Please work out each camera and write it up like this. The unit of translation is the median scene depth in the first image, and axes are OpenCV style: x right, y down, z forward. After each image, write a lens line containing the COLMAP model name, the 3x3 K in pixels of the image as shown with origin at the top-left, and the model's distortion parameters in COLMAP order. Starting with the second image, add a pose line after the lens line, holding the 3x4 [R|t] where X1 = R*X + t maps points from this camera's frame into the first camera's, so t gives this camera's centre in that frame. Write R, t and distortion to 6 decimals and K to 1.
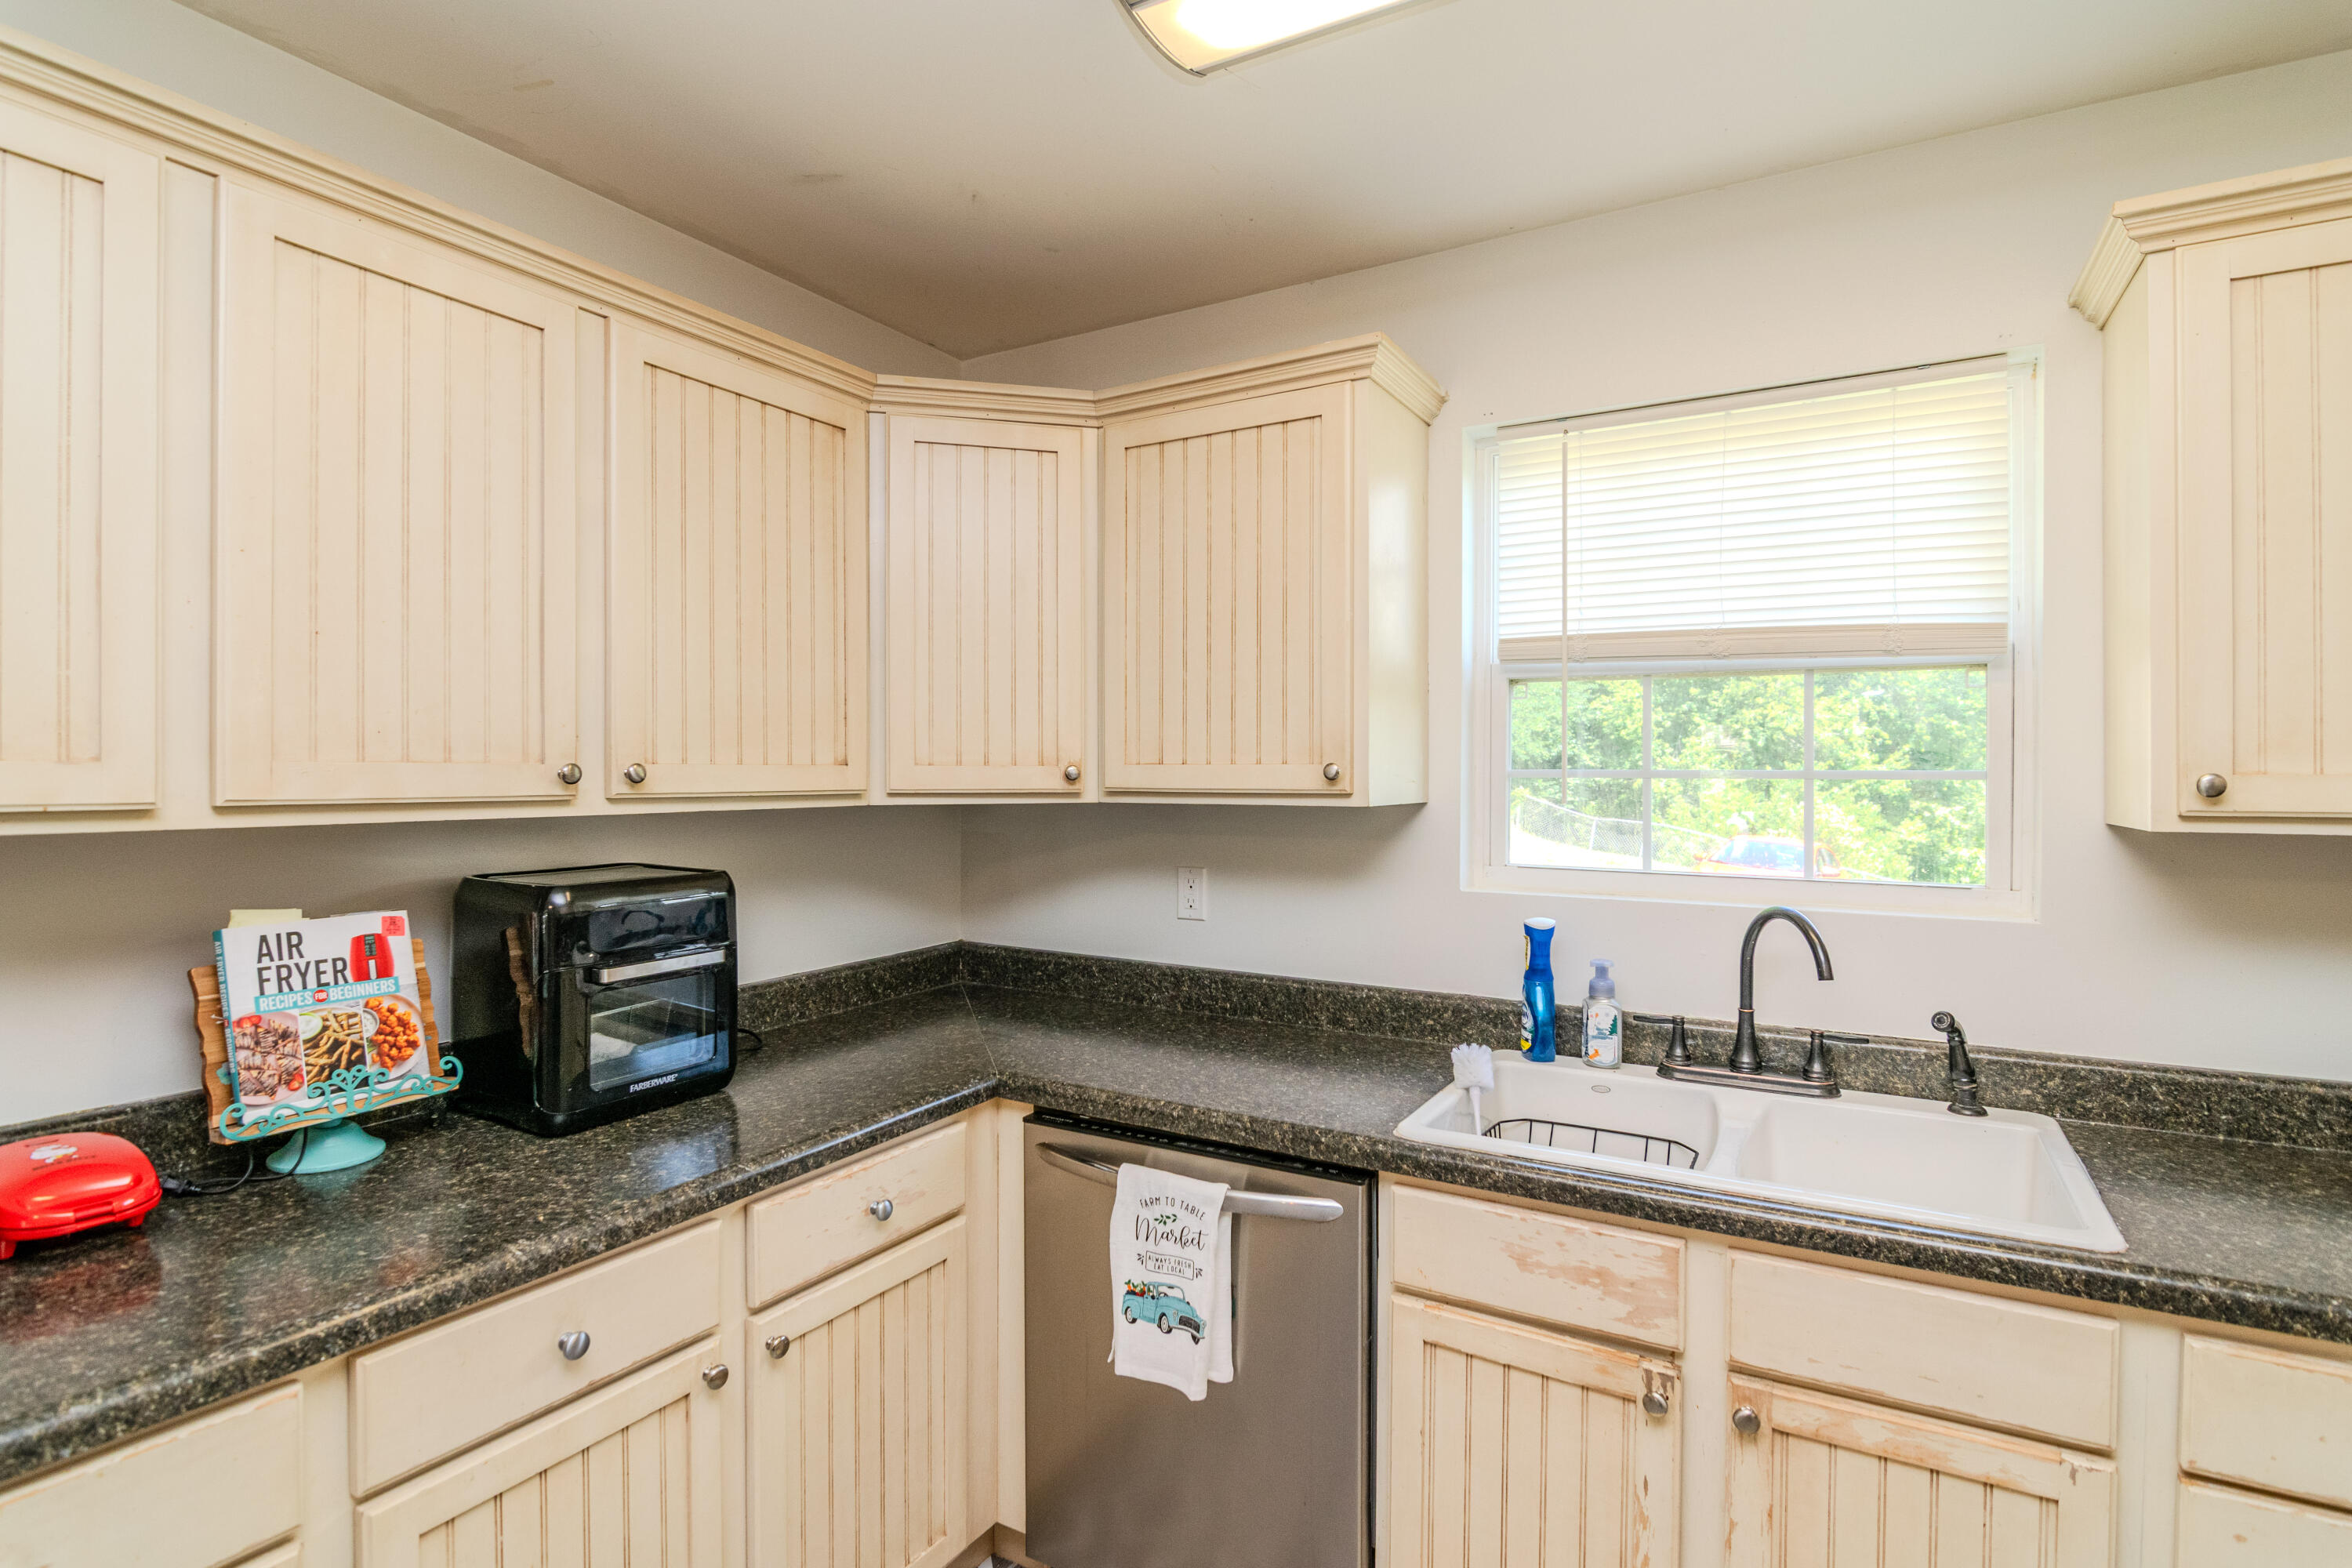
lens RADIAL K [[1169.5, 0, 1141.8], [0, 1169.5, 777.5], [0, 0, 1]] dist [-0.004165, -0.005324]
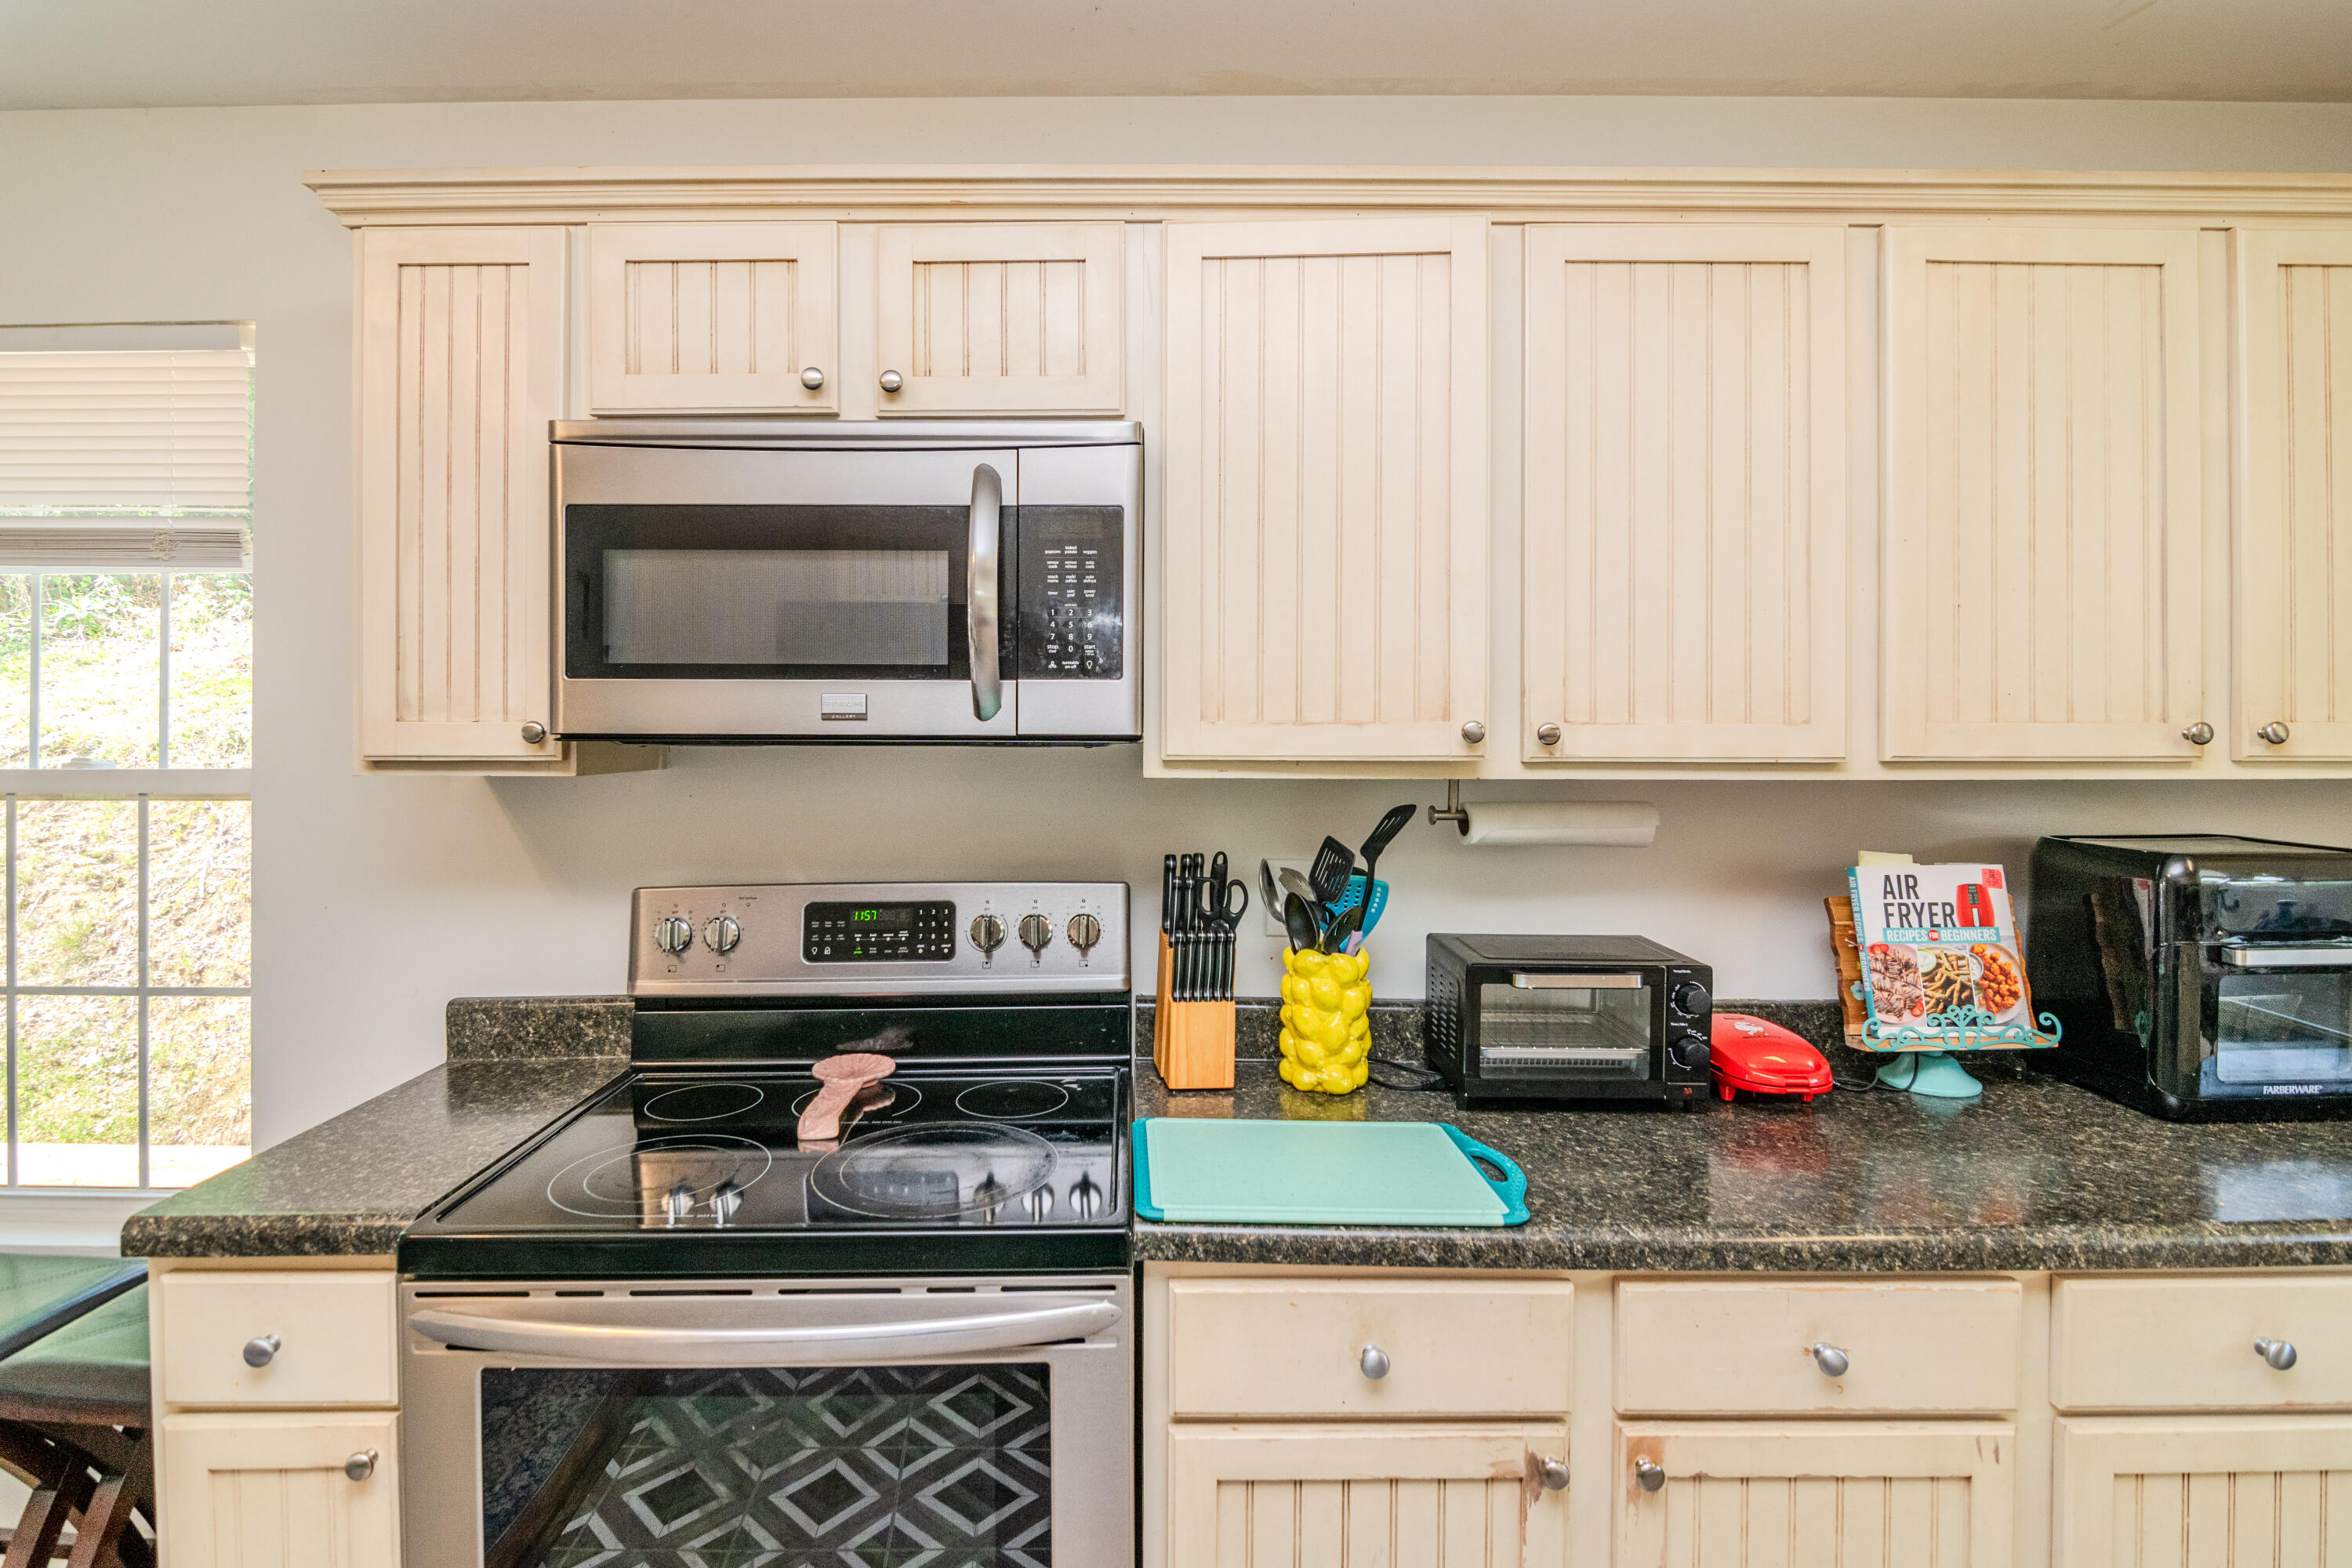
lens RADIAL K [[1169.5, 0, 1131.6], [0, 1169.5, 728.6], [0, 0, 1]] dist [-0.004165, -0.005324]
pose [[0.518675, -0.005111, -0.854956, -0.140268], [-0.002660, 0.999968, -0.007591, 0.002160], [0.854967, 0.006212, 0.518645, -0.199206]]
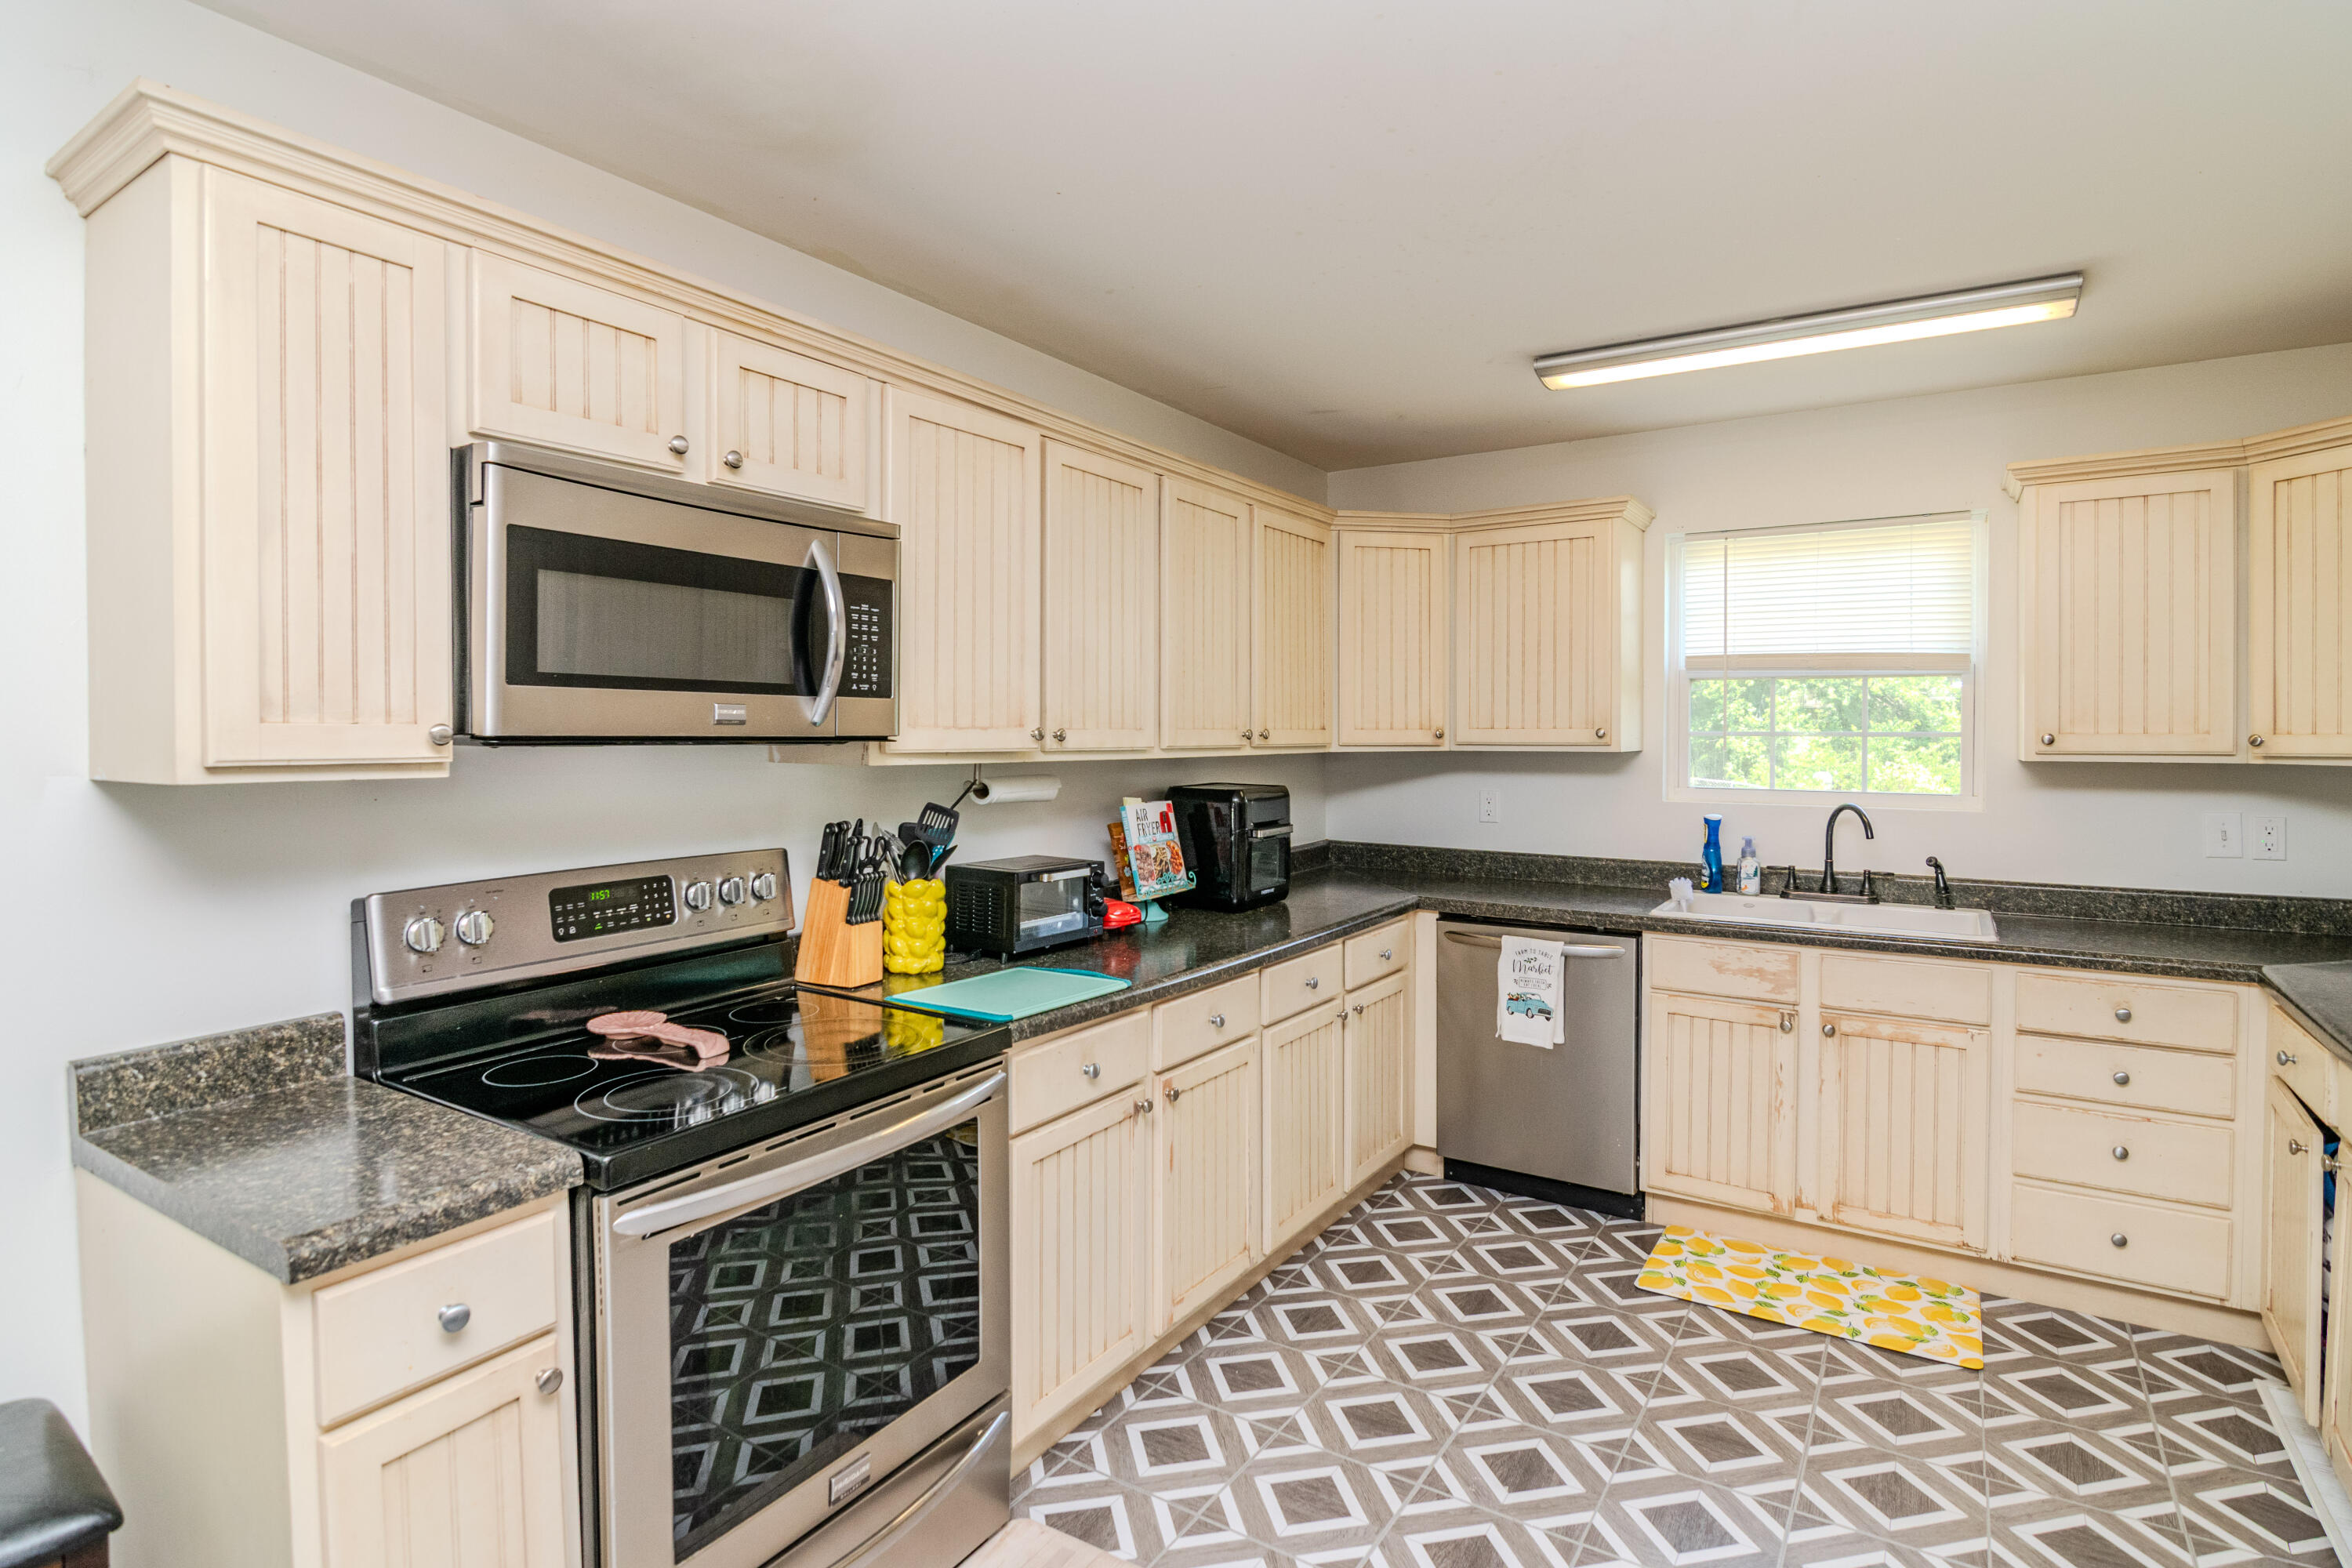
lens RADIAL K [[1169.5, 0, 1188.4], [0, 1169.5, 747.2], [0, 0, 1]] dist [-0.004165, -0.005324]
pose [[0.999670, -0.000967, -0.025667, -0.530744], [0.001172, 0.999967, 0.007997, 0.002595], [0.025658, -0.008024, 0.999639, -1.031460]]
